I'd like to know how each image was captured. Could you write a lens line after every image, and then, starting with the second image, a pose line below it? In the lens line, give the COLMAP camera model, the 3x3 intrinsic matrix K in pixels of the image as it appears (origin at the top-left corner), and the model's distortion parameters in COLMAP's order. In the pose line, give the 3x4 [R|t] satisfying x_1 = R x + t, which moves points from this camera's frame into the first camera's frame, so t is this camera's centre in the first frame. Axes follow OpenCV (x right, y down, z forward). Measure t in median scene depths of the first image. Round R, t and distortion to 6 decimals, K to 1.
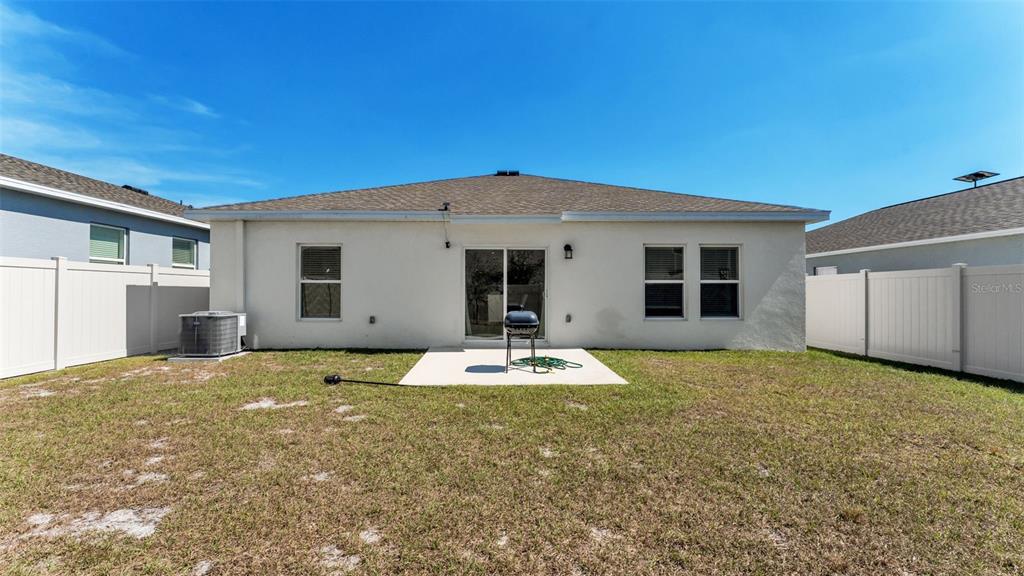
lens RADIAL K [[405.3, 0, 512.0], [0, 405.3, 288.0], [0, 0, 1]] dist [-0.001680, -0.000131]
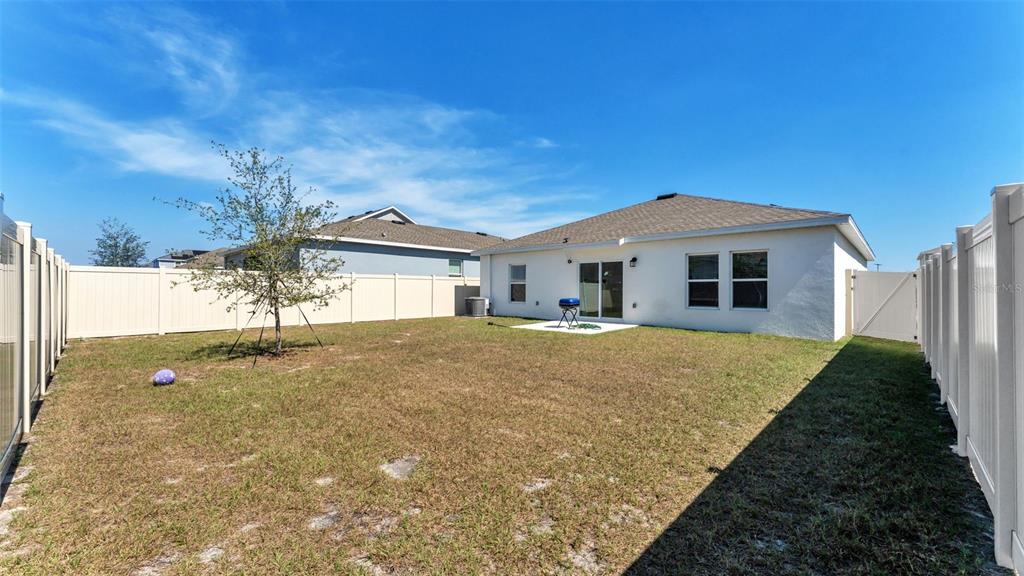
lens RADIAL K [[405.3, 0, 512.0], [0, 405.3, 288.0], [0, 0, 1]] dist [-0.001680, -0.000131]
pose [[0.712669, -0.000979, -0.701500, 0.878847], [0.005789, 0.999973, 0.004485, -0.000808], [0.701477, -0.007257, 0.712655, -0.421134]]
